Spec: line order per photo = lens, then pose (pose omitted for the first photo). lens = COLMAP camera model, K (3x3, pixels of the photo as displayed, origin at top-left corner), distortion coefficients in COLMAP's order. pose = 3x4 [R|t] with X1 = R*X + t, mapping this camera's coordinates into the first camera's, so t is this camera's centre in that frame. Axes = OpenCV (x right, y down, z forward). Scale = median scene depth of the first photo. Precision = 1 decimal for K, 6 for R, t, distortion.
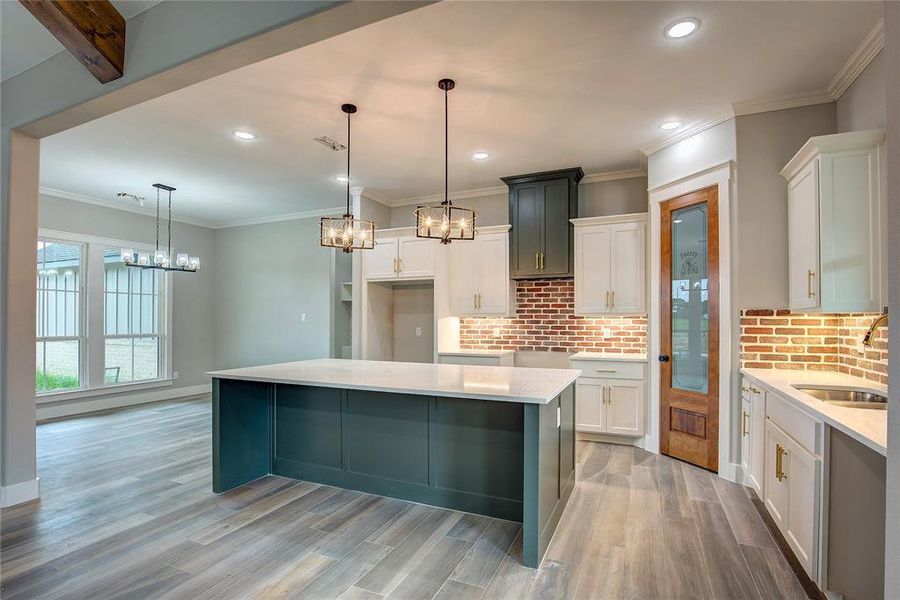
lens RADIAL K [[419.4, 0, 437.9], [0, 419.4, 317.8], [0, 0, 1]] dist [-0.028223, 0.000021]
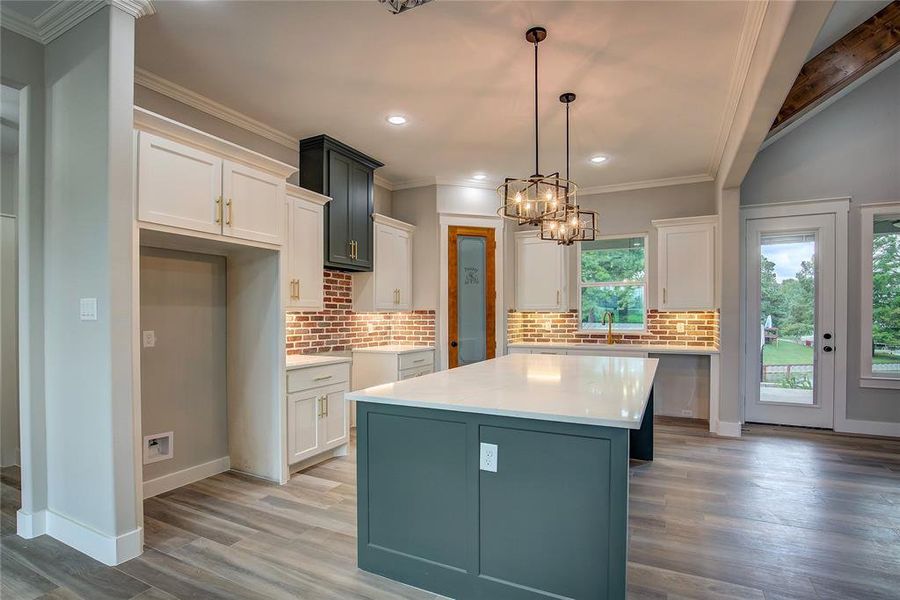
lens RADIAL K [[414.0, 0, 454.2], [0, 414.0, 319.2], [0, 0, 1]] dist [-0.023858, 0.000305]
pose [[0.067399, -0.008599, 0.997689, -0.615268], [-0.001261, 0.999961, 0.008704, 0.004582], [-0.997725, -0.001845, 0.067386, 0.719401]]
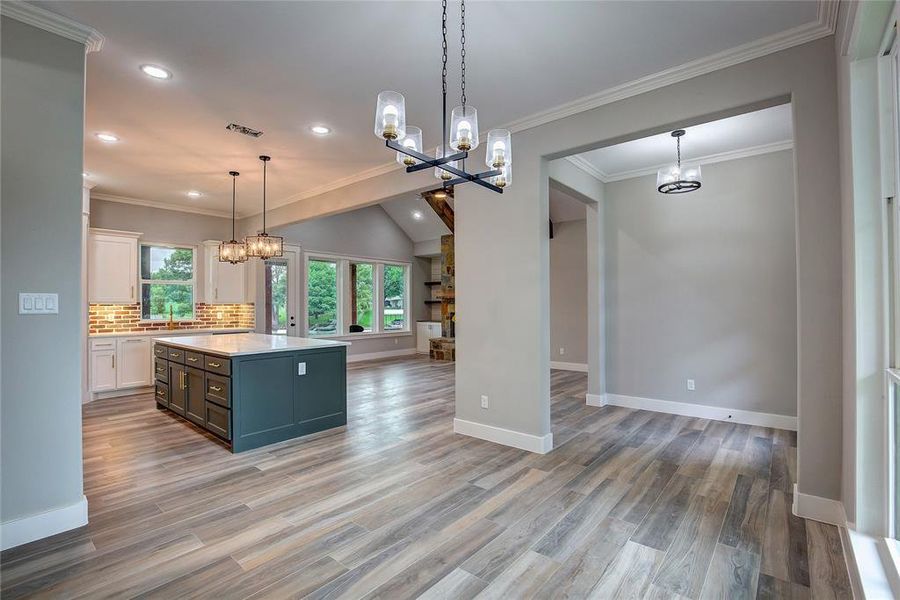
lens RADIAL K [[450.8, 0, 418.7], [0, 450.8, 300.3], [0, 0, 1]] dist [-0.028086, -0.000114]
pose [[-0.937871, 0.007933, 0.346893, -0.790983], [0.003570, 0.999906, -0.013215, 0.002701], [-0.346965, -0.011156, -0.937812, 1.480016]]
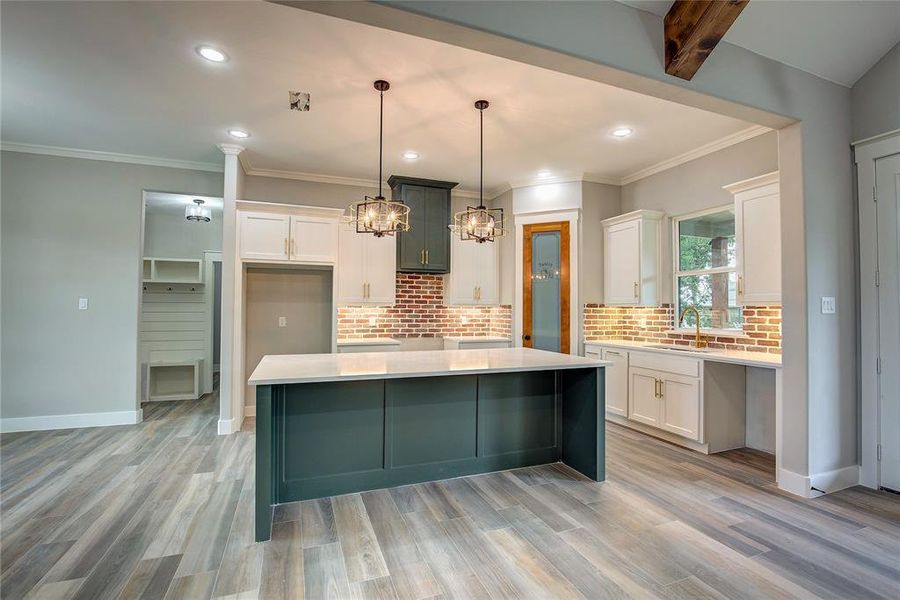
lens RADIAL K [[415.1, 0, 467.6], [0, 415.1, 301.5], [0, 0, 1]] dist [-0.027950, -0.000038]
pose [[0.708019, 0.017783, 0.705969, -0.455520], [-0.008075, 0.999821, -0.017087, 0.001926], [-0.706147, 0.006397, 0.708036, 0.125643]]
